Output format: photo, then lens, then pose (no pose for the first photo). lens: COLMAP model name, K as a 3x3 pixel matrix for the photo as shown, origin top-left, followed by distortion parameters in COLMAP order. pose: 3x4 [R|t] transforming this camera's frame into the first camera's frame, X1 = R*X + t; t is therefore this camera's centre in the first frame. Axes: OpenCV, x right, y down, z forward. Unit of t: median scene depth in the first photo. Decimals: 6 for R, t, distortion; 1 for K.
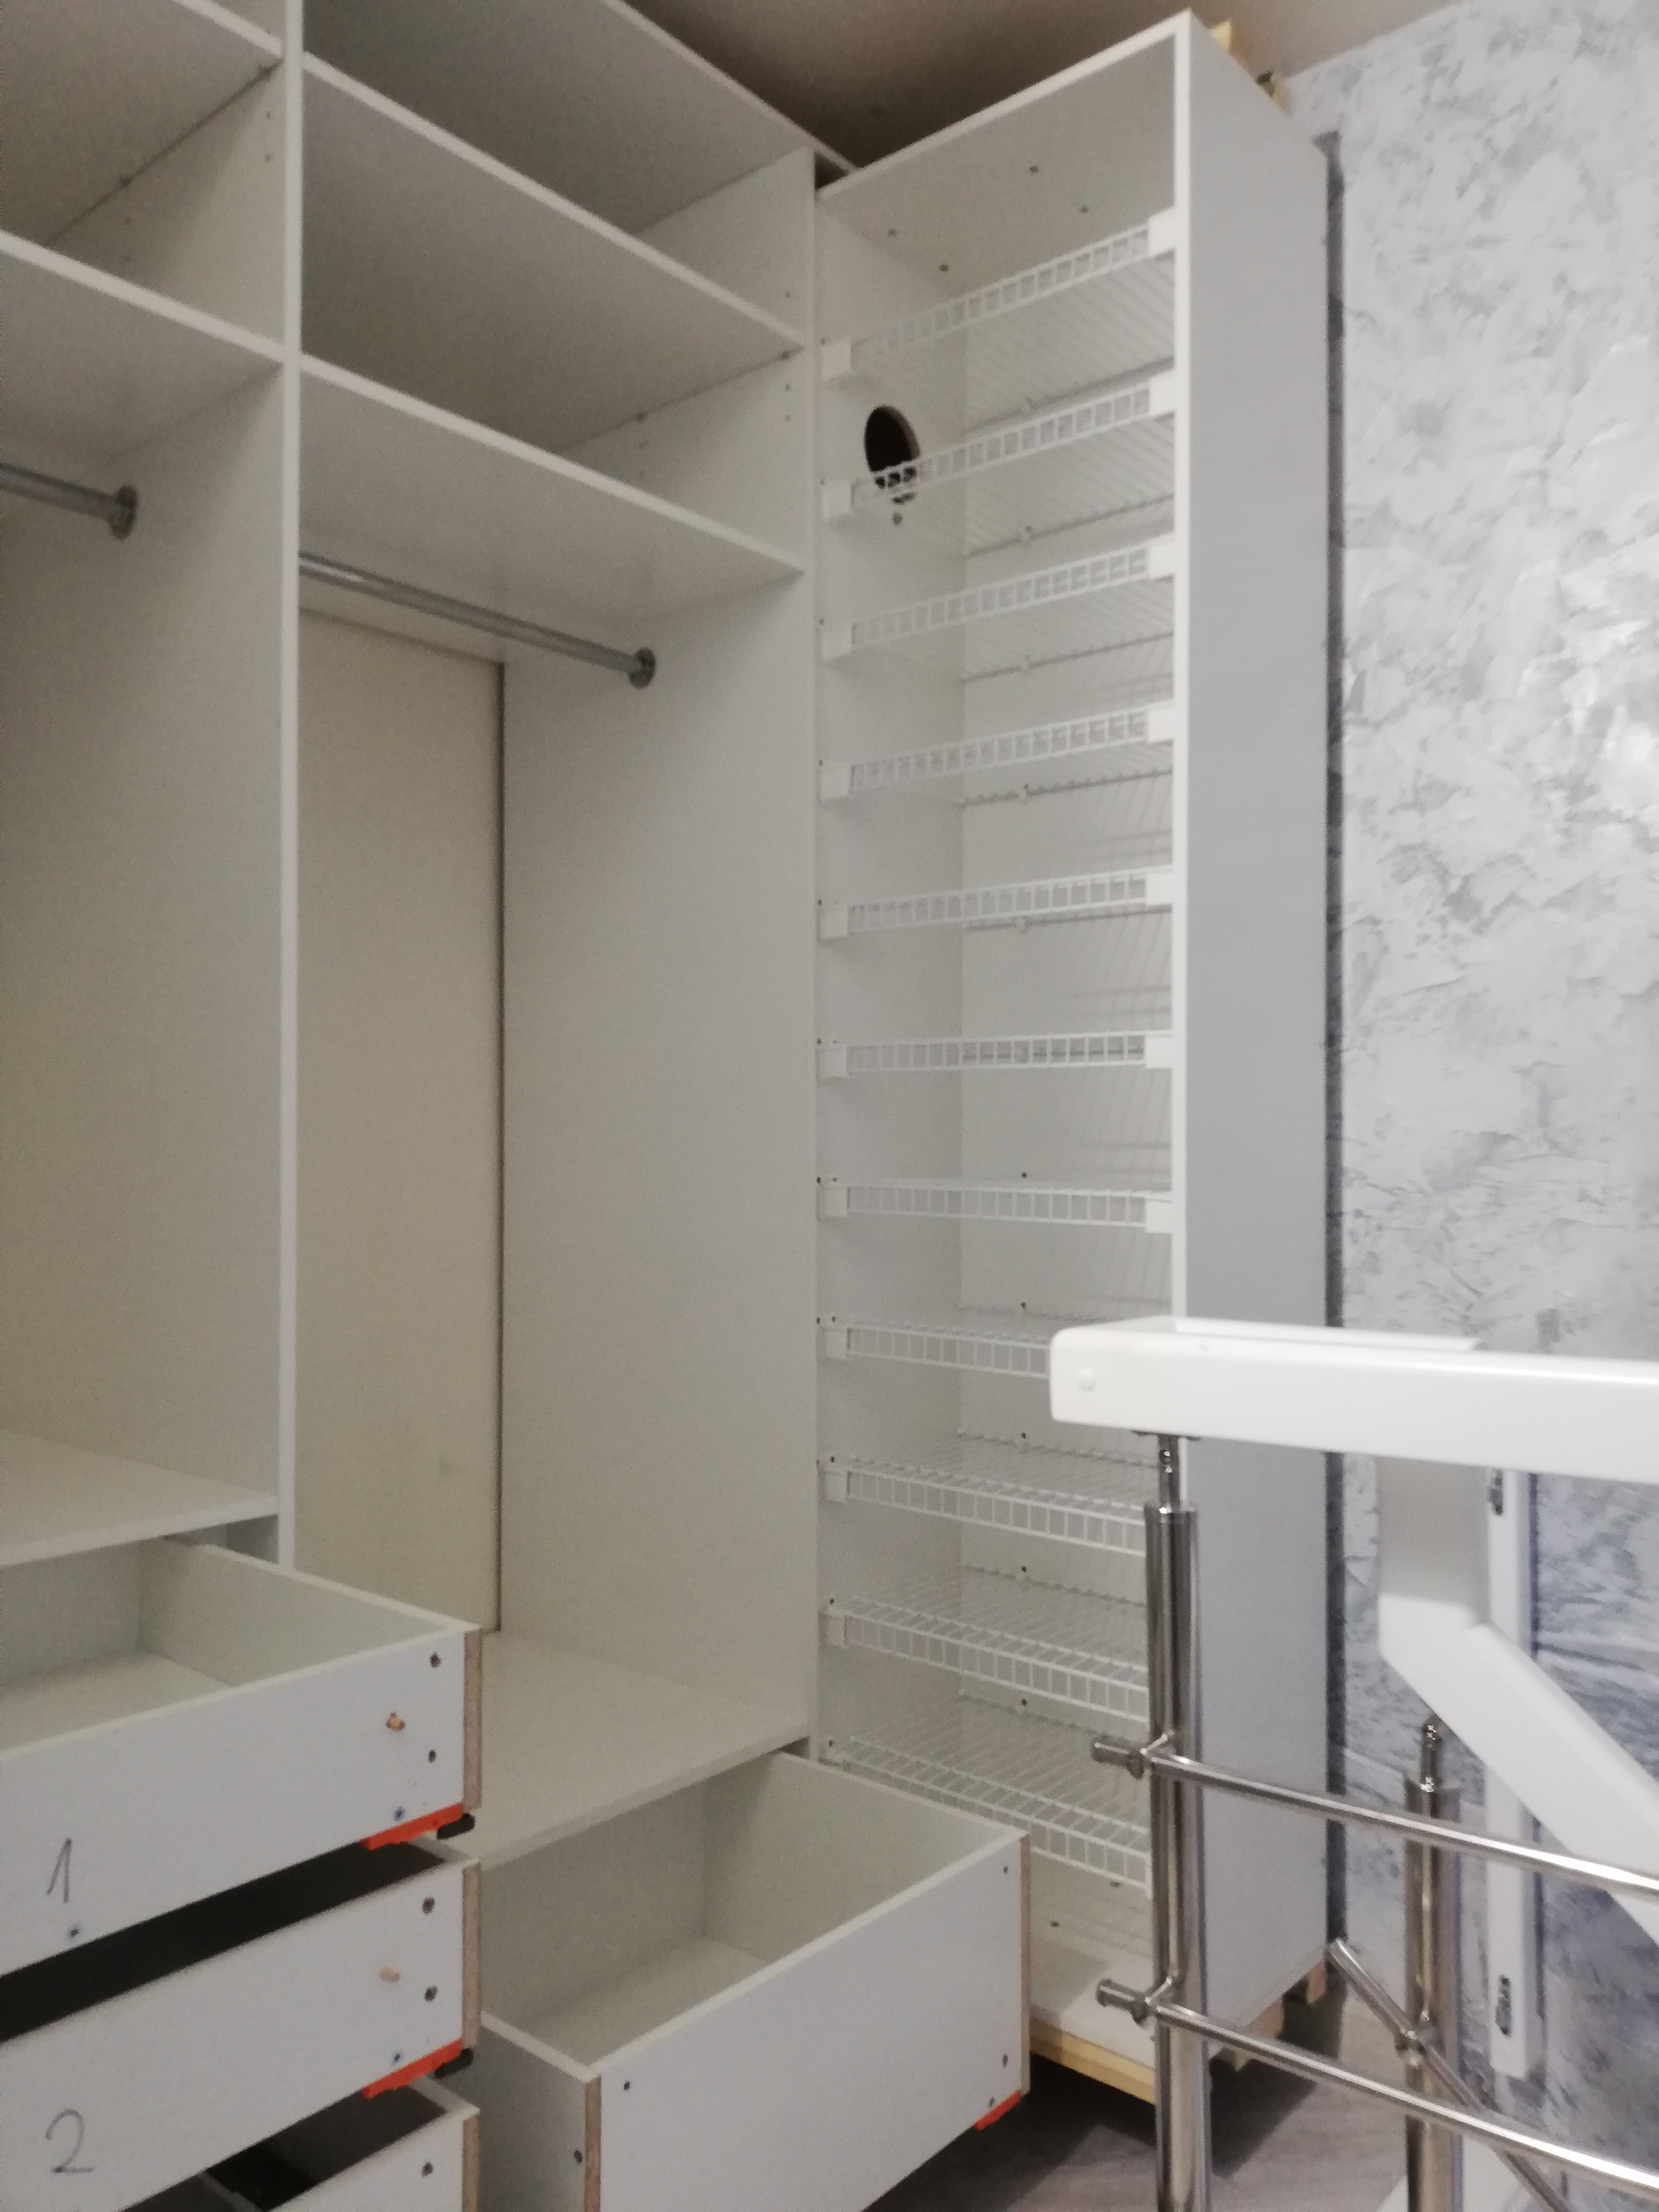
lens RADIAL K [[1646.8, 0, 833.0], [0, 1646.8, 1104.0], [0, 0, 1]] dist [0.000012, 0.004667]
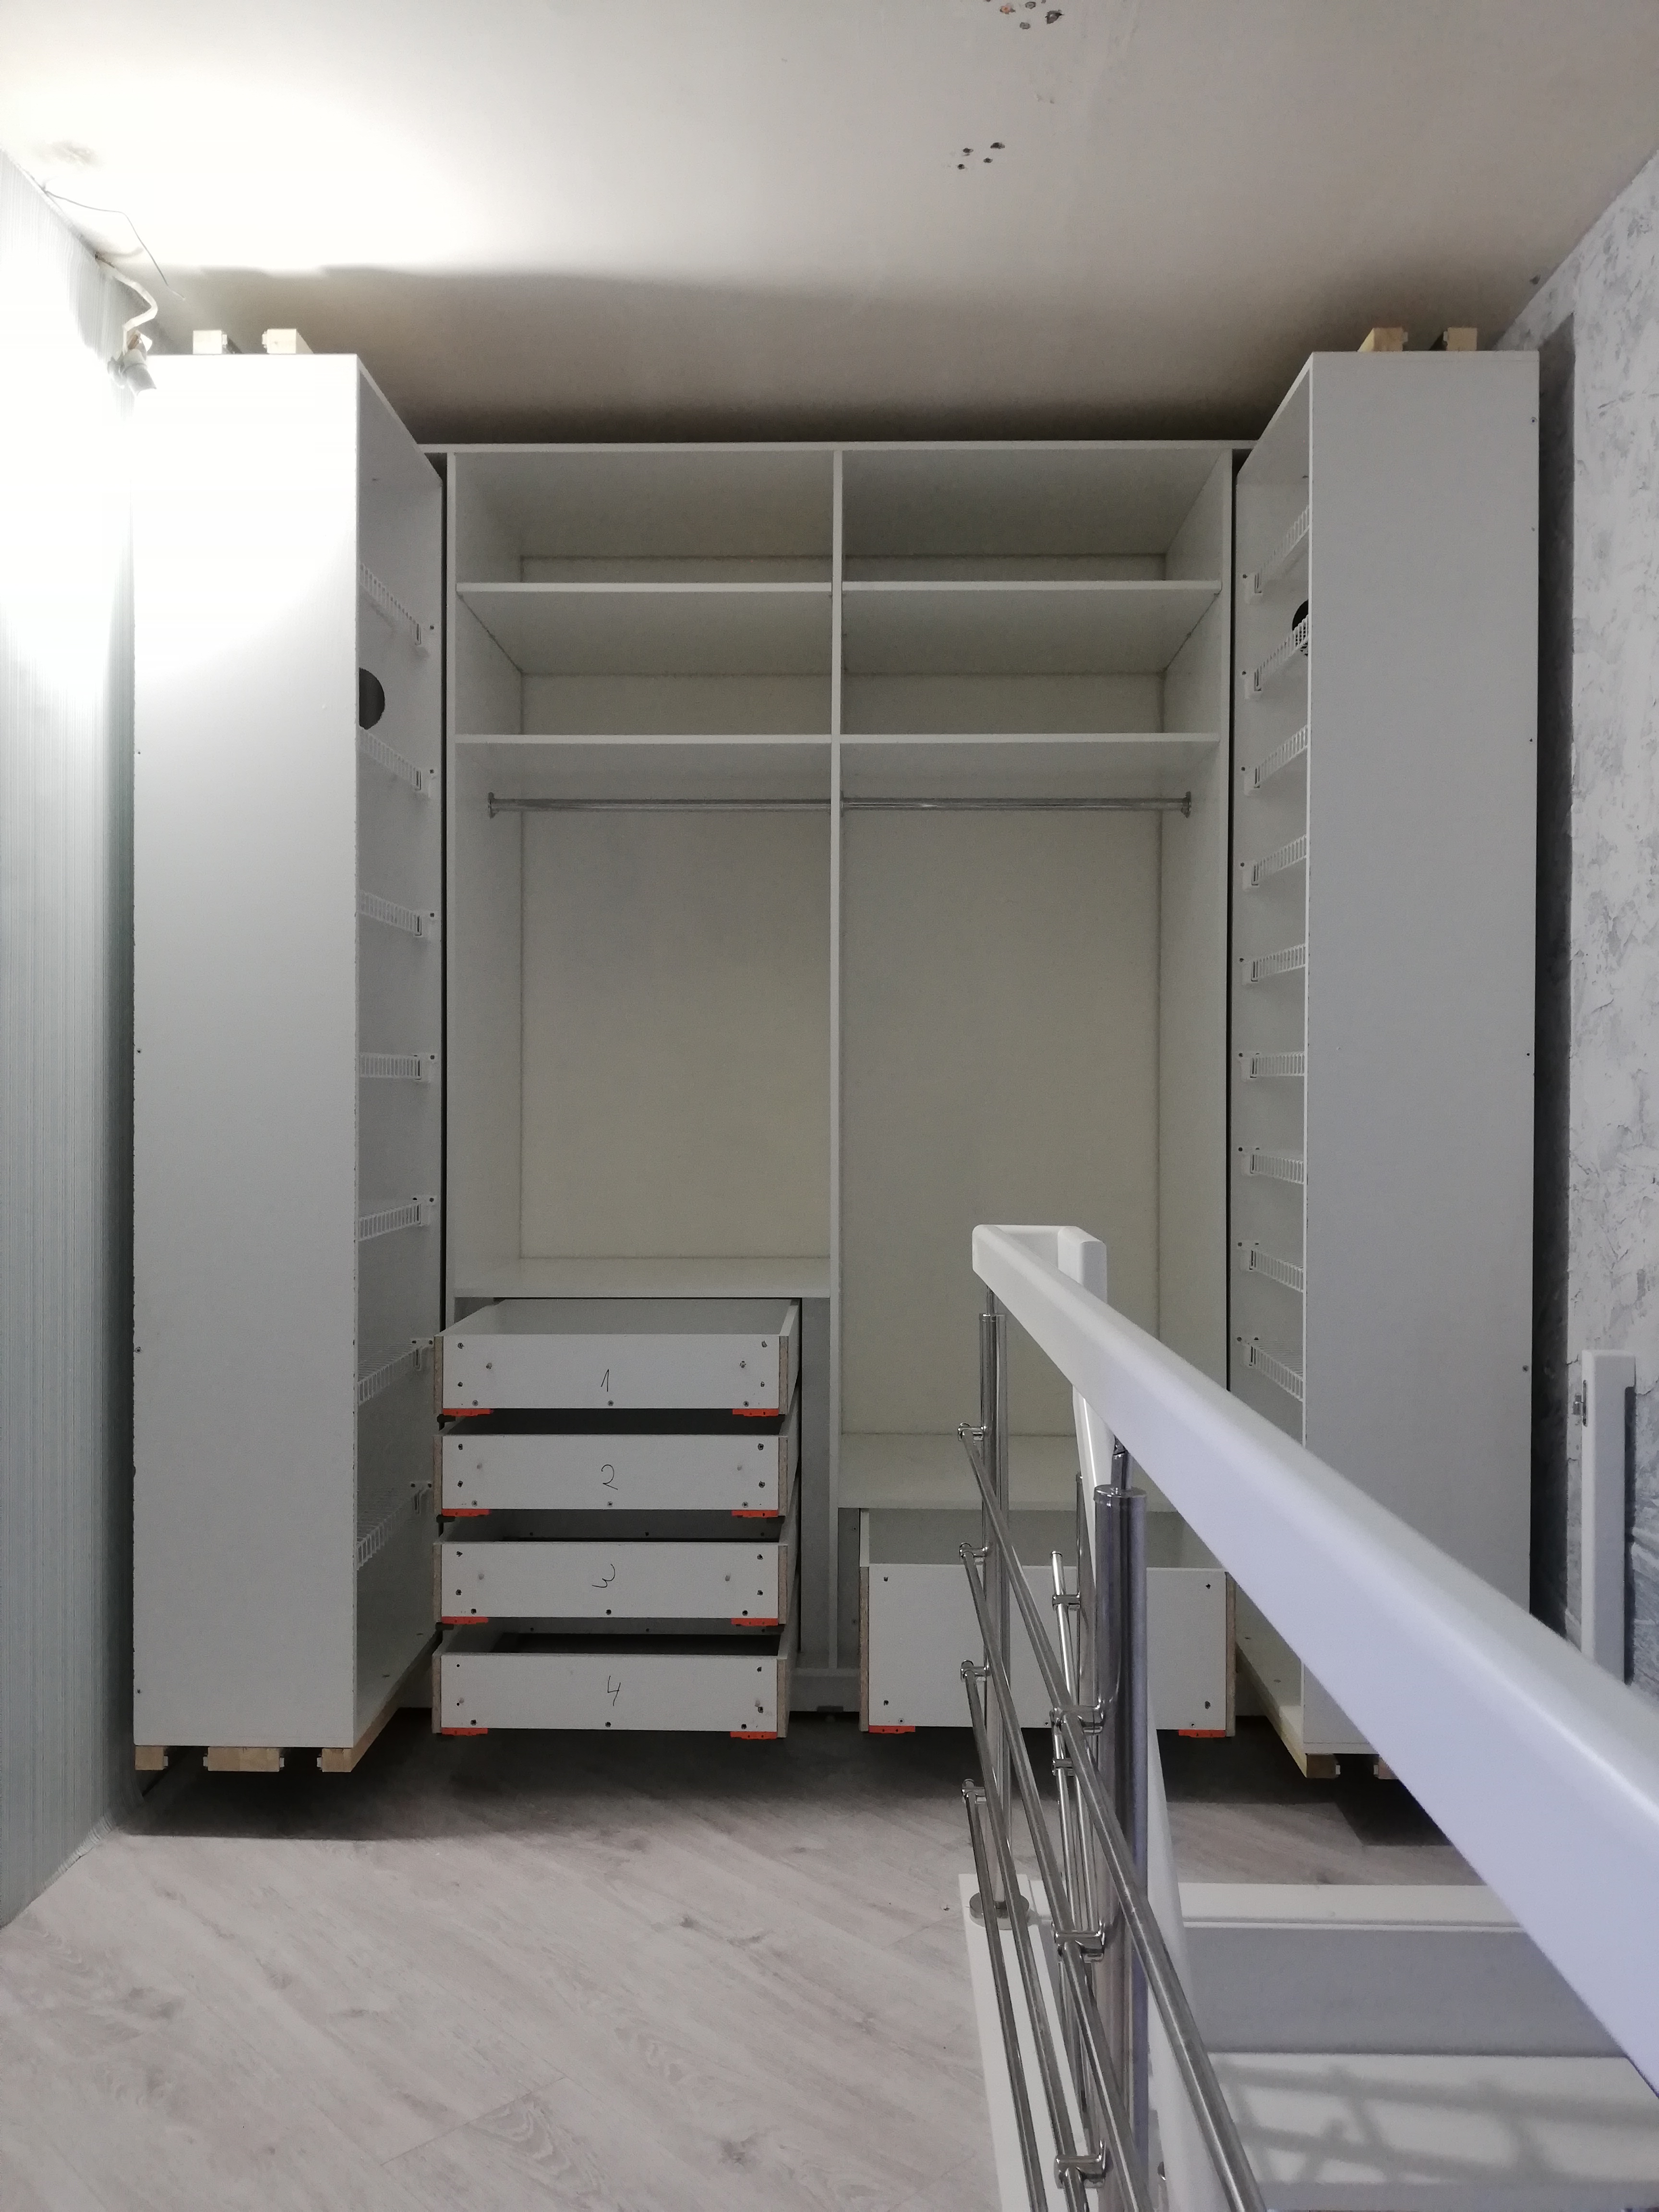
lens RADIAL K [[1683.7, 0, 833.5], [0, 1683.7, 1103.2], [0, 0, 1]] dist [-0.007428, 0.008436]
pose [[0.628765, 0.007468, -0.777560, 1.012929], [0.014828, 0.999657, 0.021592, -0.035827], [0.777454, -0.025106, 0.628439, -0.256142]]
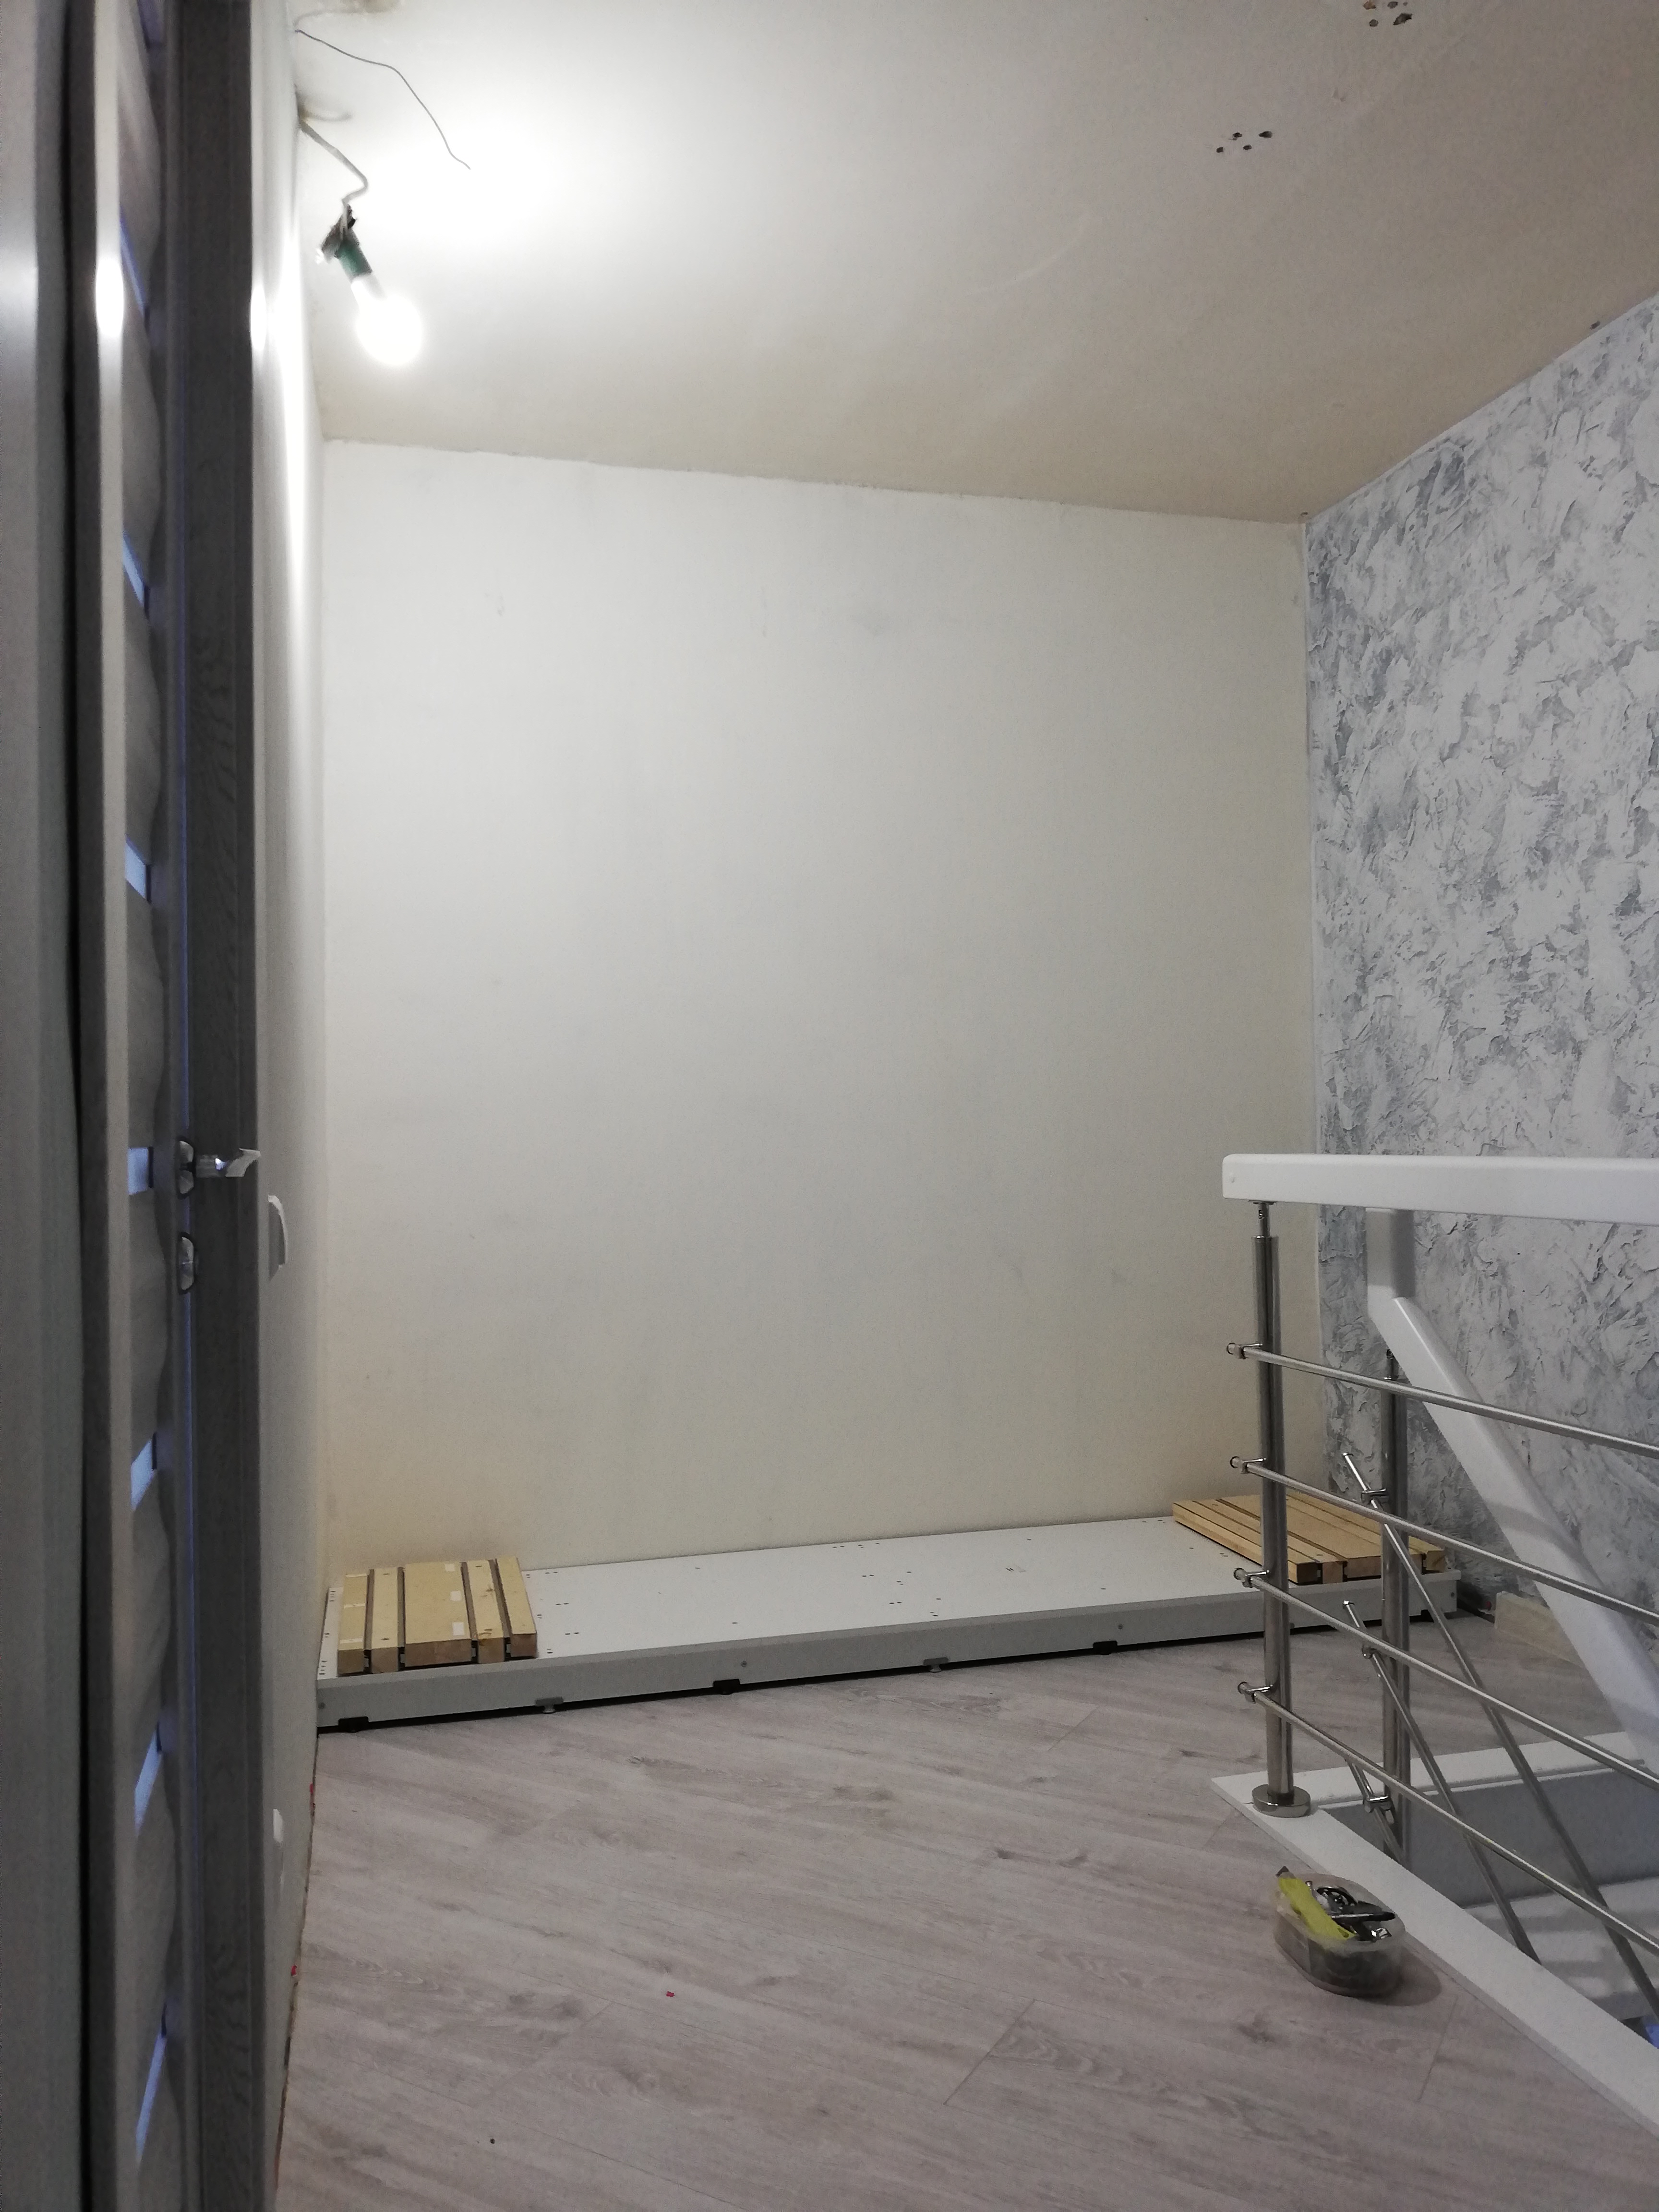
lens RADIAL K [[1678.6, 0, 833.9], [0, 1678.6, 1103.1], [0, 0, 1]] dist [-0.004642, 0.003944]
pose [[0.820483, -0.011128, -0.571563, 0.597045], [0.023969, 0.999601, 0.014947, 0.017339], [0.571168, -0.025964, 0.820422, -0.649576]]
